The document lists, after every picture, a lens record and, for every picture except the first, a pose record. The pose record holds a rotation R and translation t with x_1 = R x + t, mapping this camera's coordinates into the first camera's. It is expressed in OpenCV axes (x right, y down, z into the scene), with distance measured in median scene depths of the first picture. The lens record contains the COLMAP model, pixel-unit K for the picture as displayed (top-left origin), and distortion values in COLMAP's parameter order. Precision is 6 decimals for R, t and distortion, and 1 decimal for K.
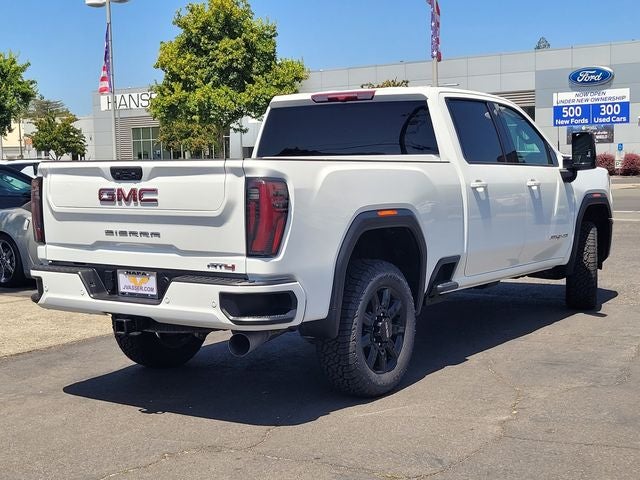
lens RADIAL K [[970.5, 0, 287.4], [0, 970.5, 240.7], [0, 0, 1]] dist [0.015366, 0.087234]
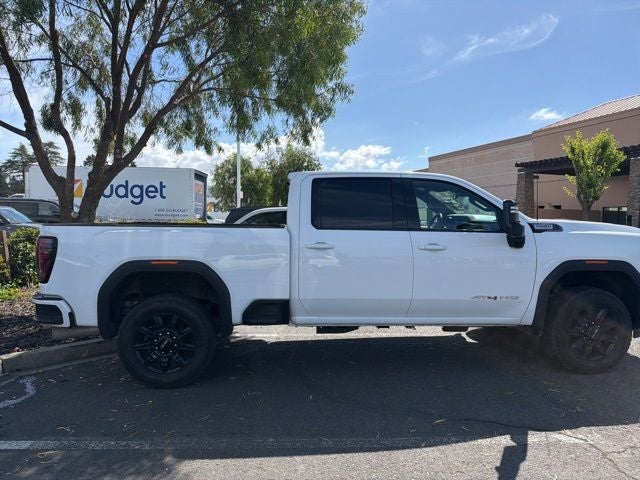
lens RADIAL K [[447.0, 0, 322.4], [0, 447.0, 243.0], [0, 0, 1]] dist [0.084478, -0.123580]
pose [[0.639345, 0.052657, -0.767115, 0.801054], [-0.067987, 0.997616, 0.011816, -0.085287], [0.765909, 0.044599, 0.641400, 0.784047]]
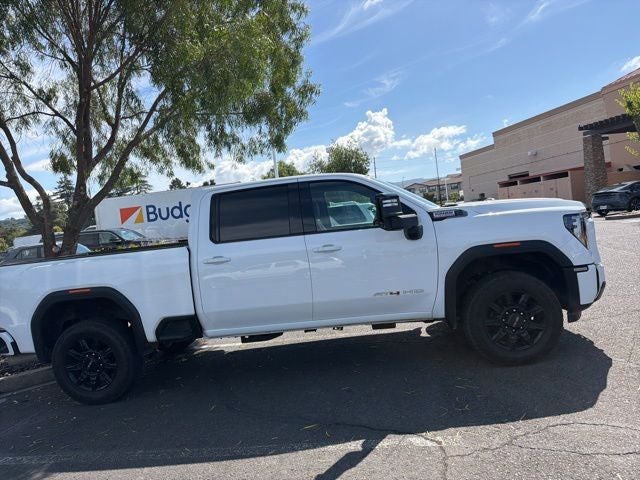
lens RADIAL K [[451.0, 0, 323.0], [0, 451.0, 239.1], [0, 0, 1]] dist [0.048295, -0.062620]
pose [[0.492364, -0.012192, -0.870304, 0.985728], [0.049532, 0.998674, 0.014032, -0.108092], [0.868979, -0.050016, 0.492315, 1.029086]]
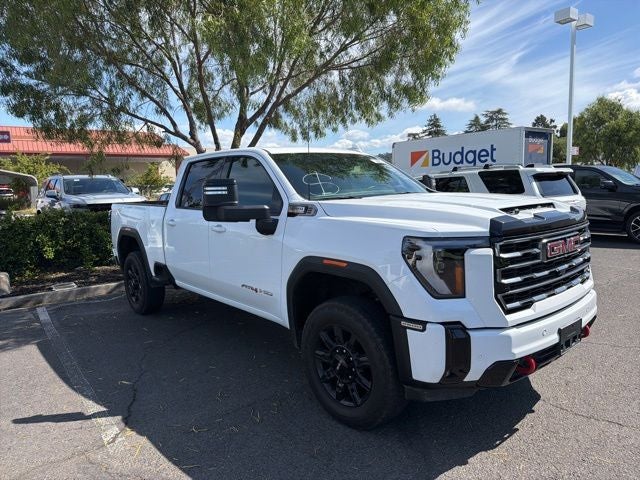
lens RADIAL K [[447.0, 0, 322.4], [0, 447.0, 243.0], [0, 0, 1]] dist [0.084478, -0.123580]
pose [[-0.244590, 0.138436, -0.959693, 1.001751], [-0.040197, 0.987457, 0.152686, -0.174748], [0.968793, 0.075923, -0.235958, 1.726966]]
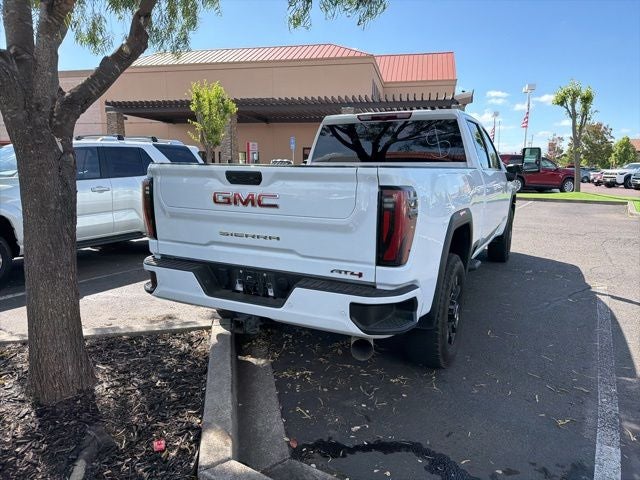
lens RADIAL K [[451.0, 0, 323.0], [0, 451.0, 239.1], [0, 0, 1]] dist [0.048295, -0.062620]
pose [[0.989868, -0.005807, 0.141874, -0.147702], [-0.006558, 0.996228, 0.086531, -0.045687], [-0.141842, -0.086585, 0.986095, 0.506030]]
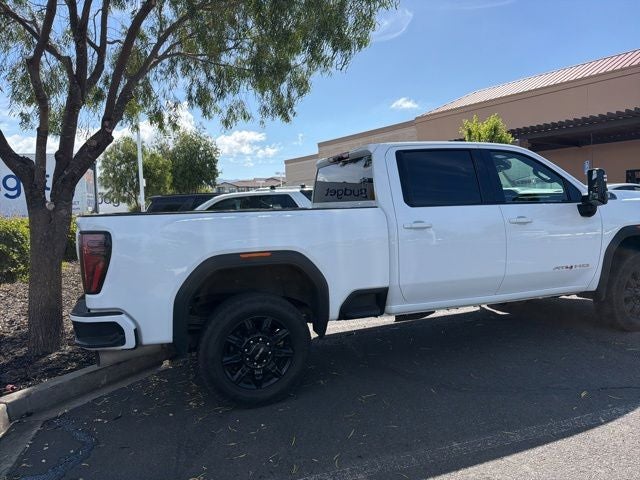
lens RADIAL K [[447.0, 0, 322.4], [0, 447.0, 243.0], [0, 0, 1]] dist [0.084478, -0.123580]
pose [[0.822094, 0.026822, -0.568720, 0.502923], [-0.012081, 0.999487, 0.029675, -0.063148], [0.569224, -0.017525, 0.821996, 0.625942]]
